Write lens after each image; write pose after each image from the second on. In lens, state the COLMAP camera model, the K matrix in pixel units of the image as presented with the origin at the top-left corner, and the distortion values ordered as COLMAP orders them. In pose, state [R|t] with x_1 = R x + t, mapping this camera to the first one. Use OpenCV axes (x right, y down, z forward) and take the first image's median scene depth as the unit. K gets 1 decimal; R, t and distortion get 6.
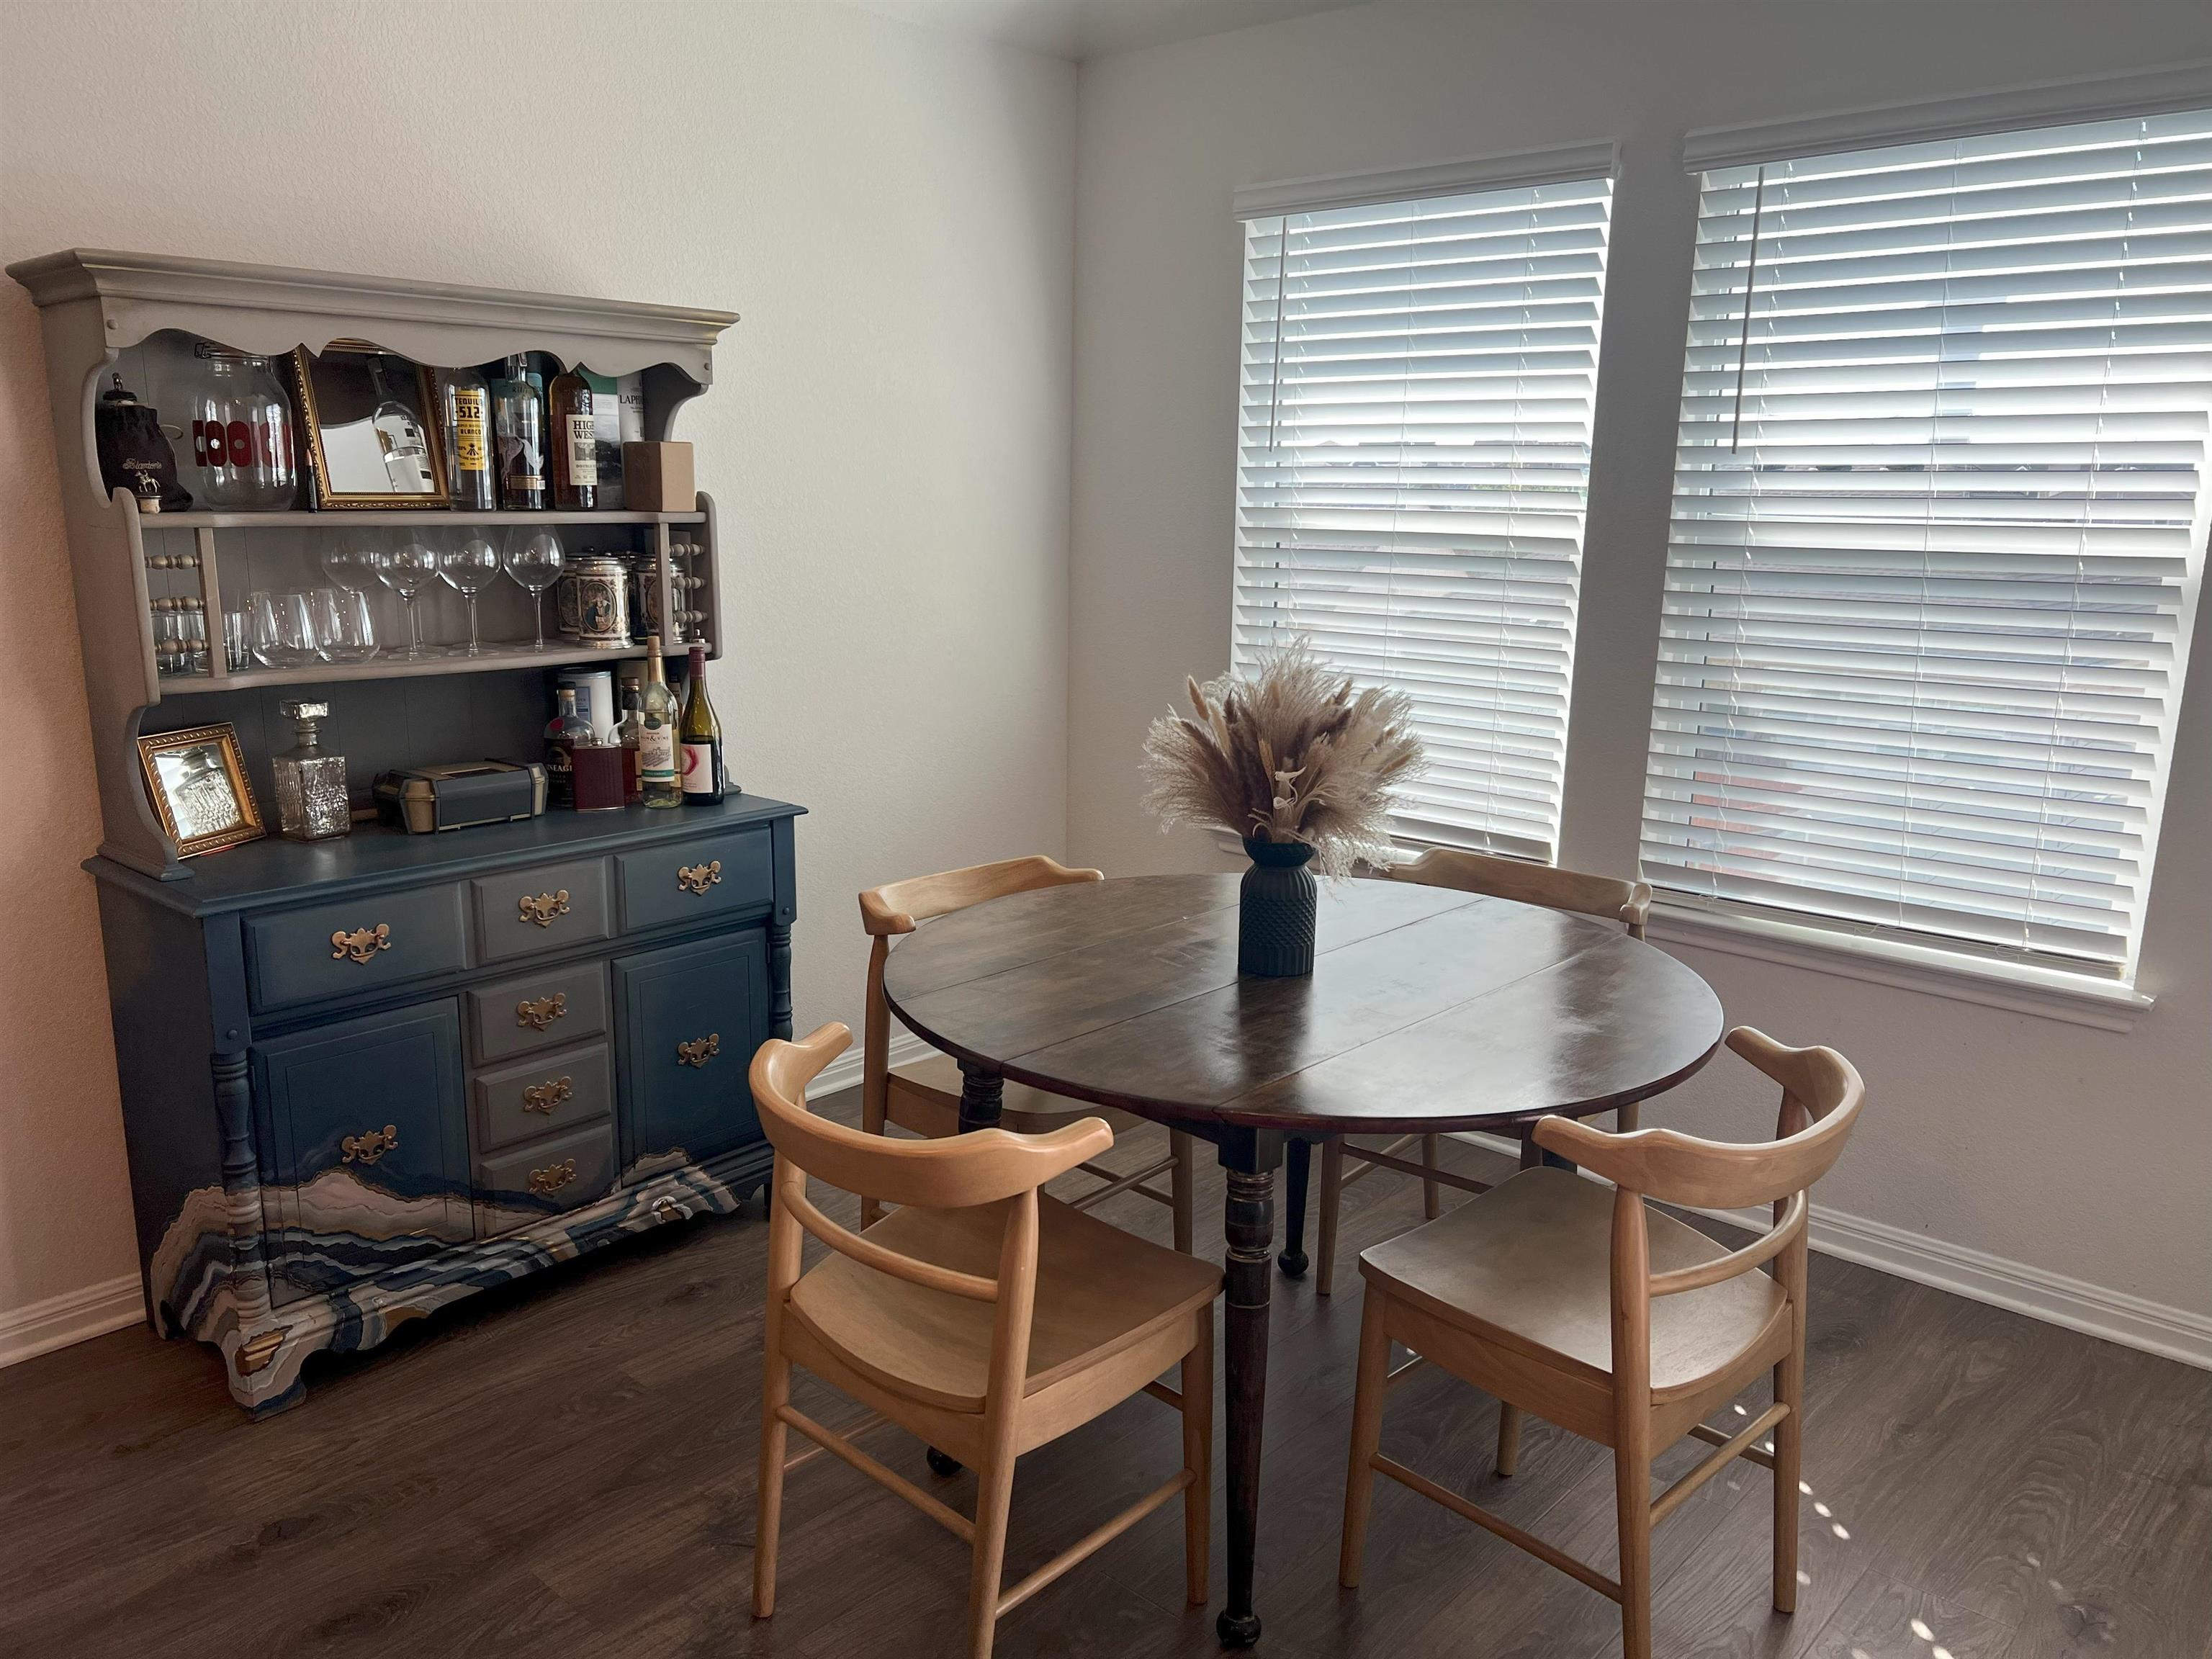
lens RADIAL K [[1694.9, 0, 1105.0], [0, 1694.9, 838.7], [0, 0, 1]] dist [0.071519, -0.063136]
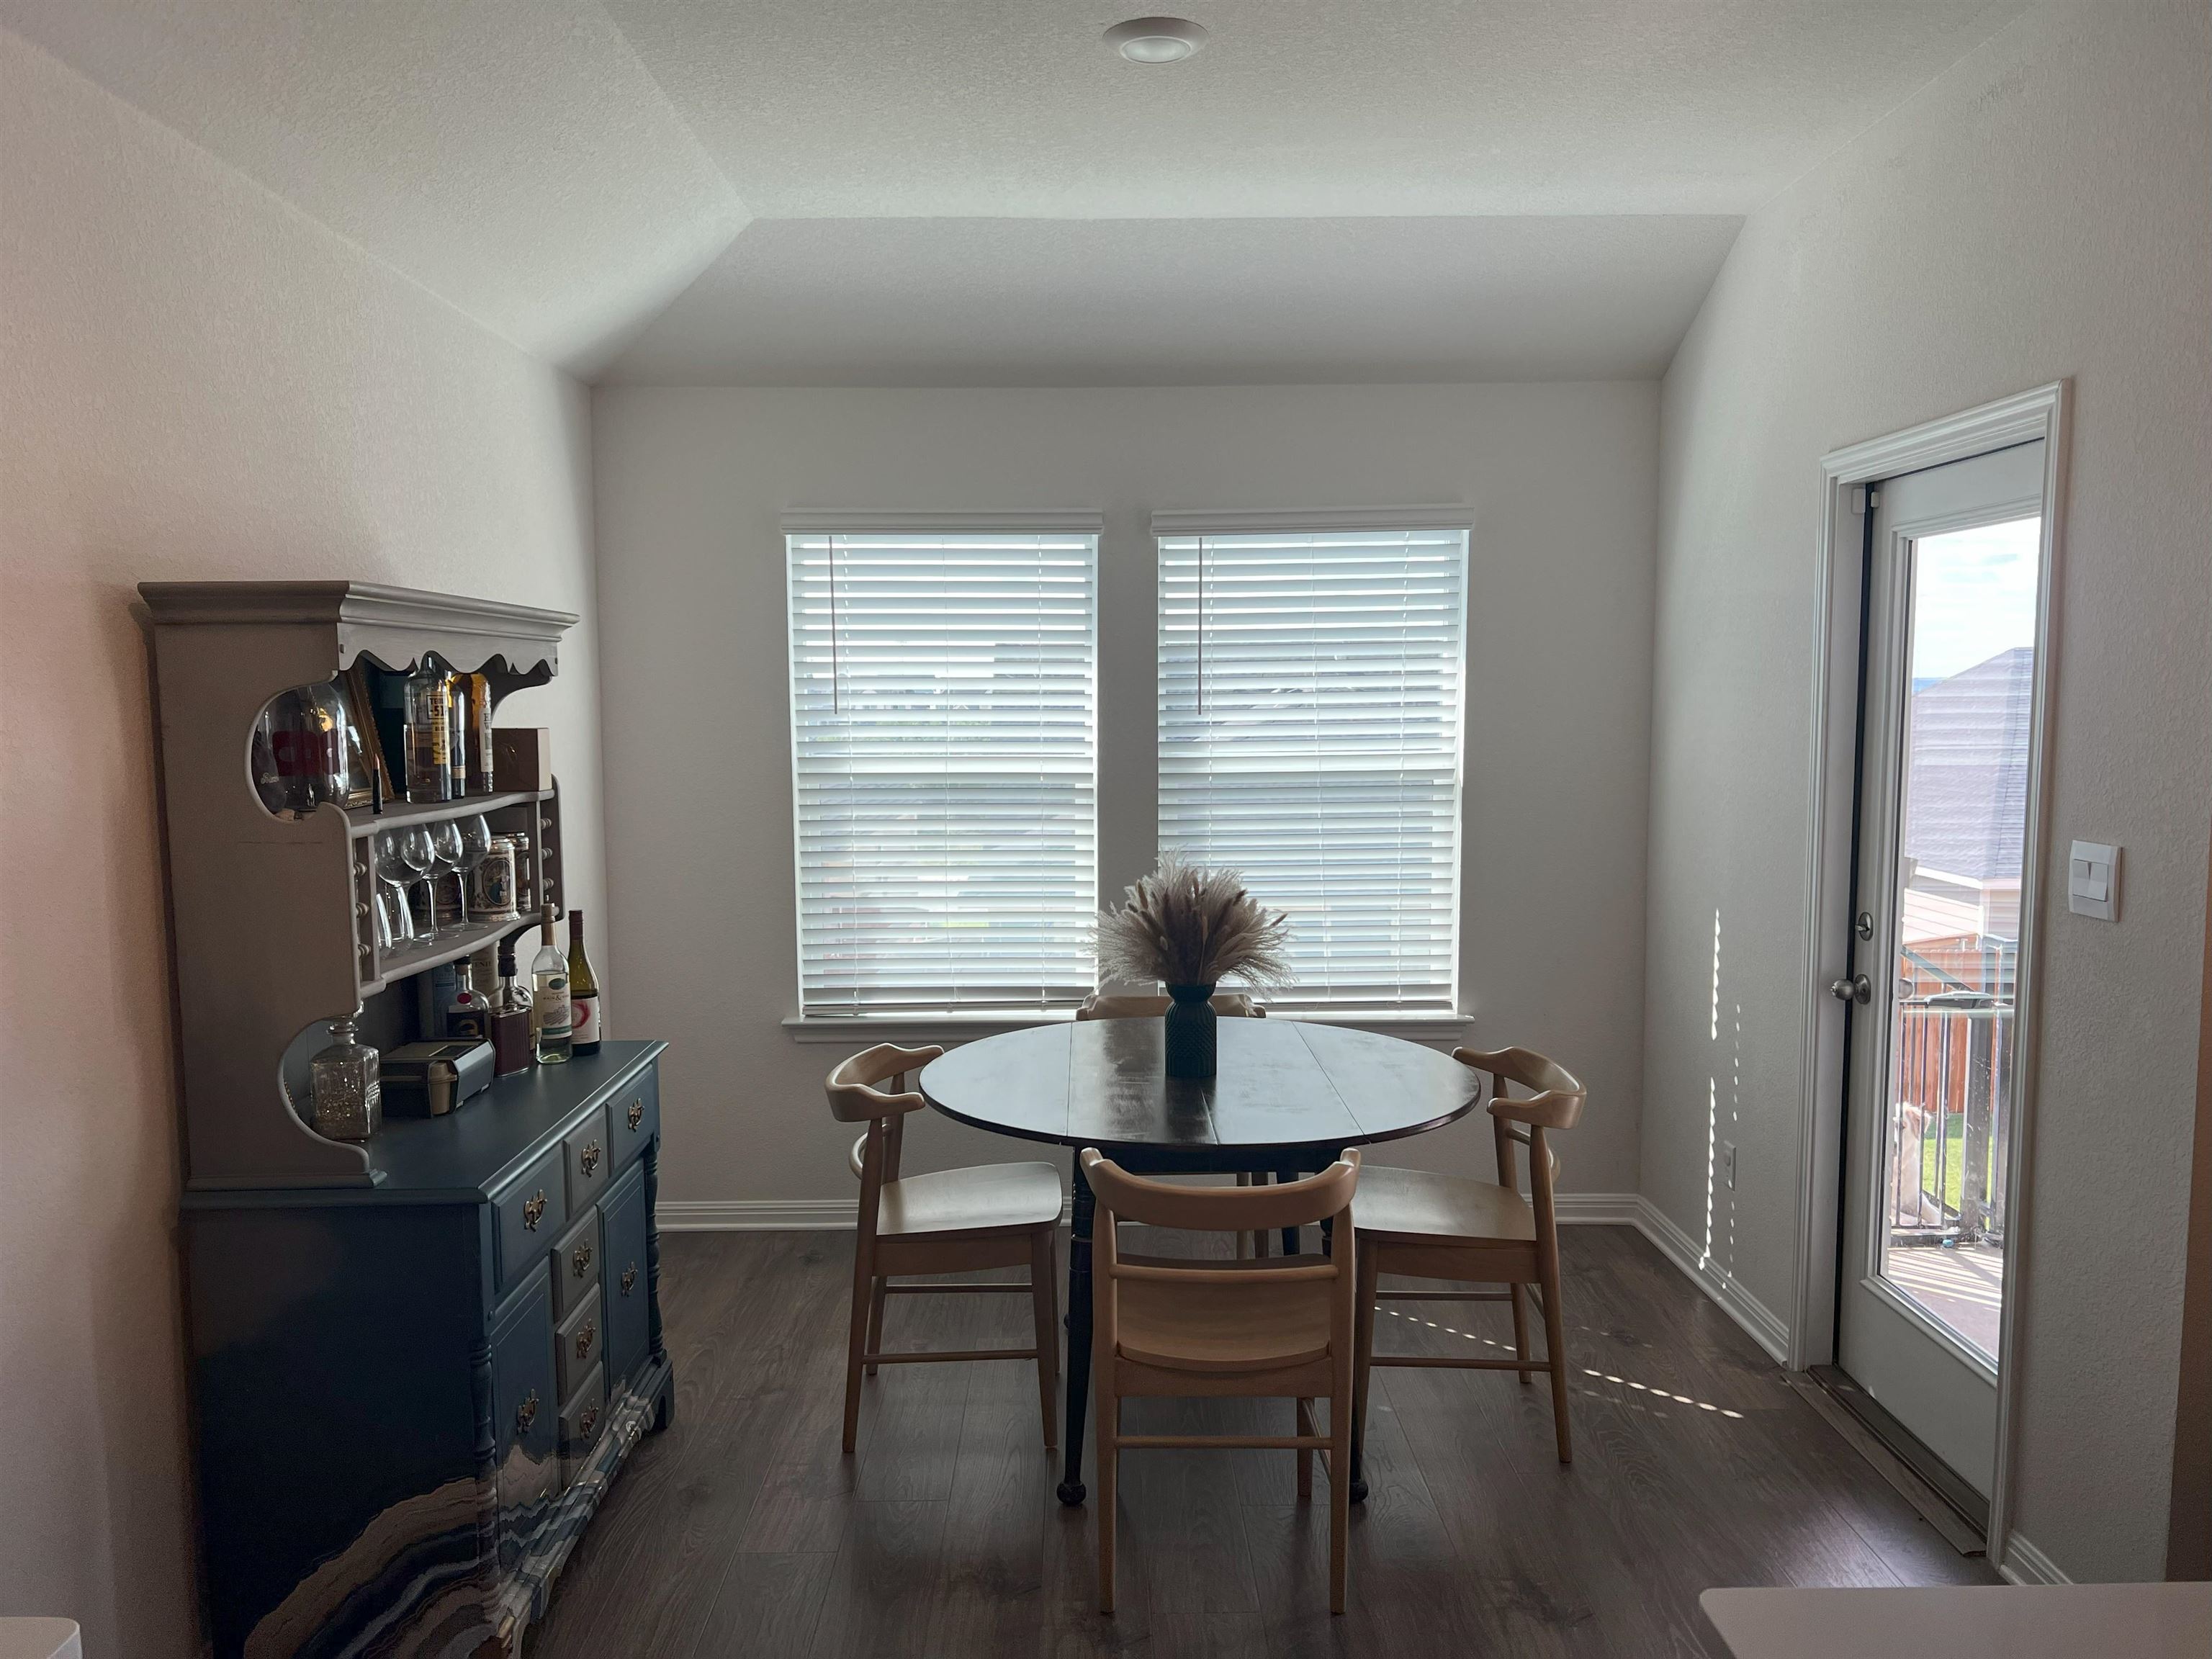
lens RADIAL K [[1694.9, 0, 1097.8], [0, 1694.9, 851.0], [0, 0, 1]] dist [0.071519, -0.063136]
pose [[0.725337, -0.083224, 0.683345, -0.751237], [0.162407, 0.985332, -0.052385, -0.038597], [-0.668962, 0.148977, 0.728214, -0.027927]]
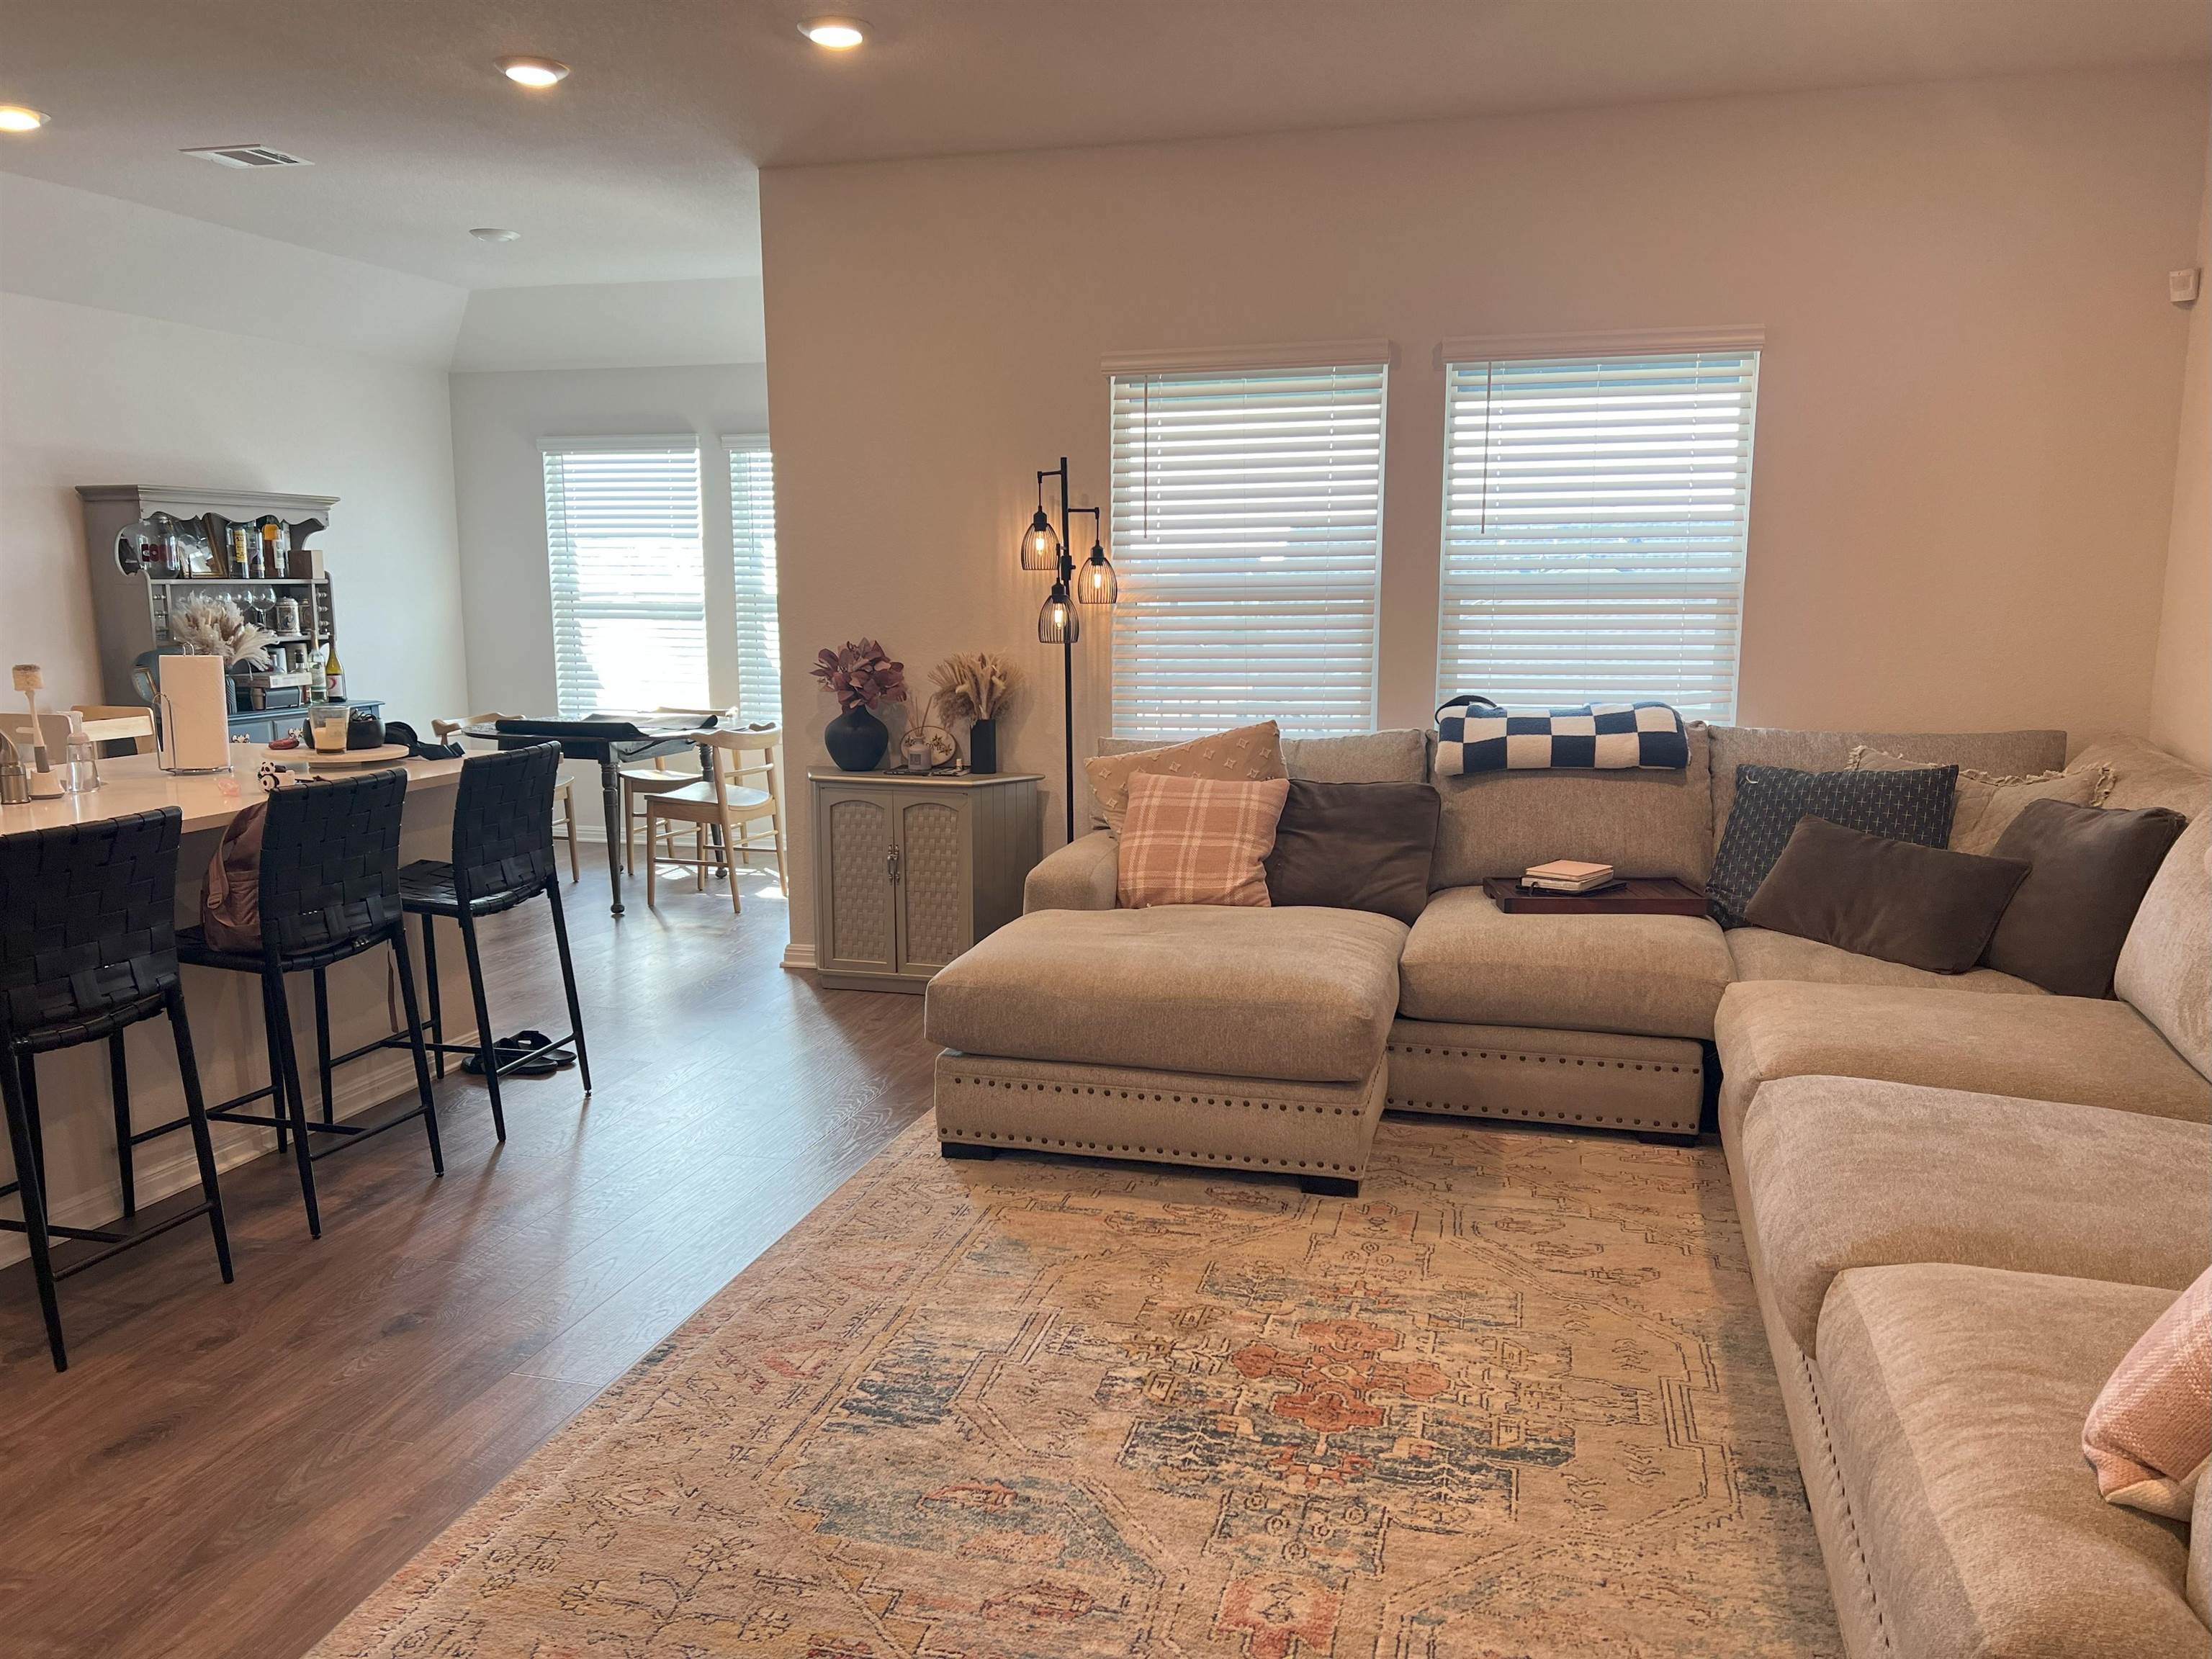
lens RADIAL K [[1694.9, 0, 1100.2], [0, 1694.9, 813.0], [0, 0, 1]] dist [0.071519, -0.063136]
pose [[0.896786, -0.081707, 0.434854, -0.343947], [0.116964, 0.991618, -0.054891, 0.396589], [-0.426725, 0.100087, 0.898826, -1.609099]]
